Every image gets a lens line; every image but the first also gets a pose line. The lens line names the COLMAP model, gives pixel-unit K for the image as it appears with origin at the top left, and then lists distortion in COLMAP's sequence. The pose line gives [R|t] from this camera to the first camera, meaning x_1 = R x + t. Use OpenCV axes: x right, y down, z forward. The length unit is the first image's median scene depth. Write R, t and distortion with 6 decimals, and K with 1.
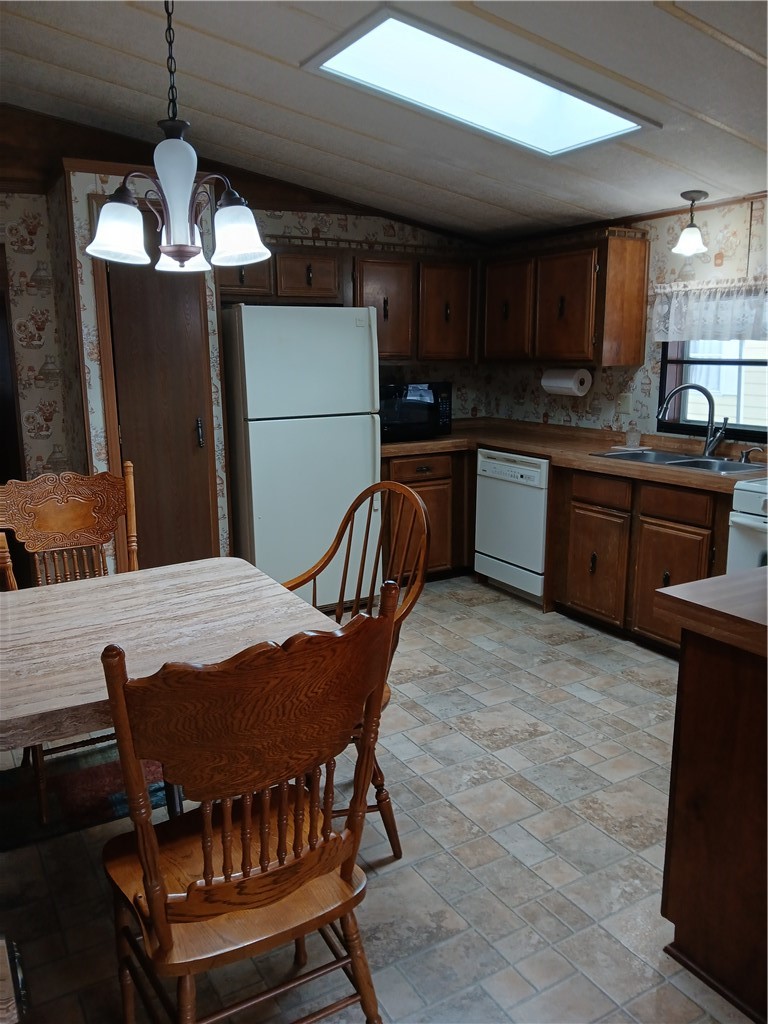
lens RADIAL K [[799.6, 0, 380.2], [0, 799.6, 518.6], [0, 0, 1]] dist [0.086438, -0.178149]
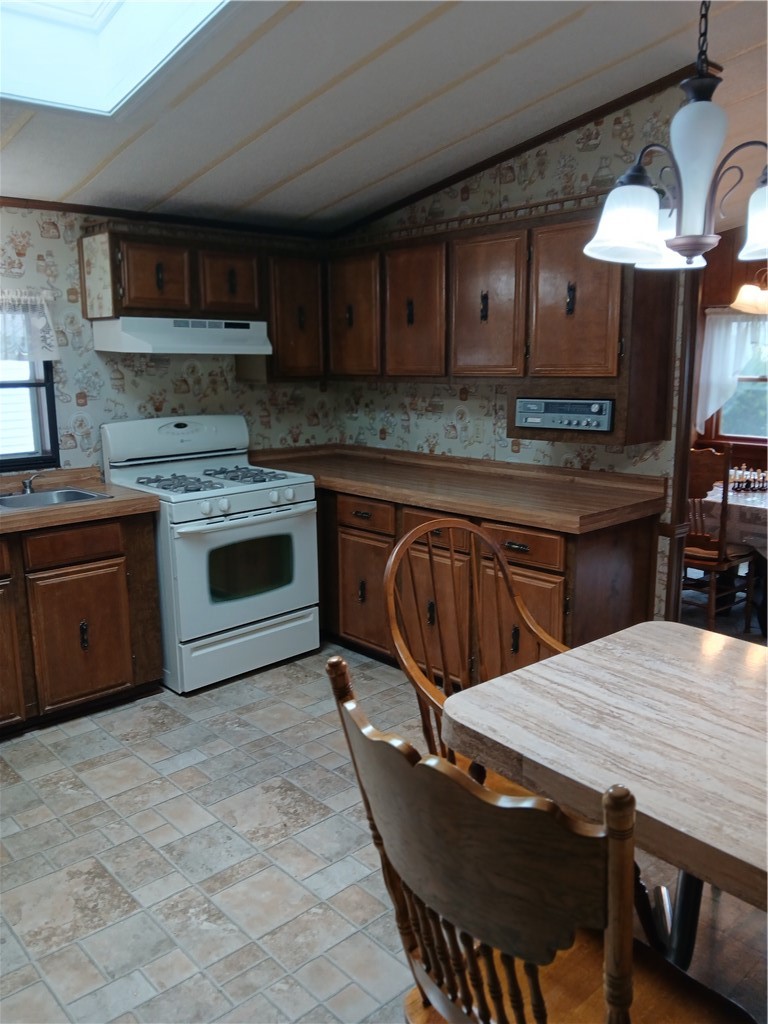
lens RADIAL K [[799.6, 0, 380.2], [0, 799.6, 518.6], [0, 0, 1]] dist [0.086438, -0.178149]
pose [[-0.211341, -0.188829, 0.958999, -0.827607], [0.210945, 0.949226, 0.233393, -0.273518], [-0.954378, 0.251622, -0.160778, 1.233072]]
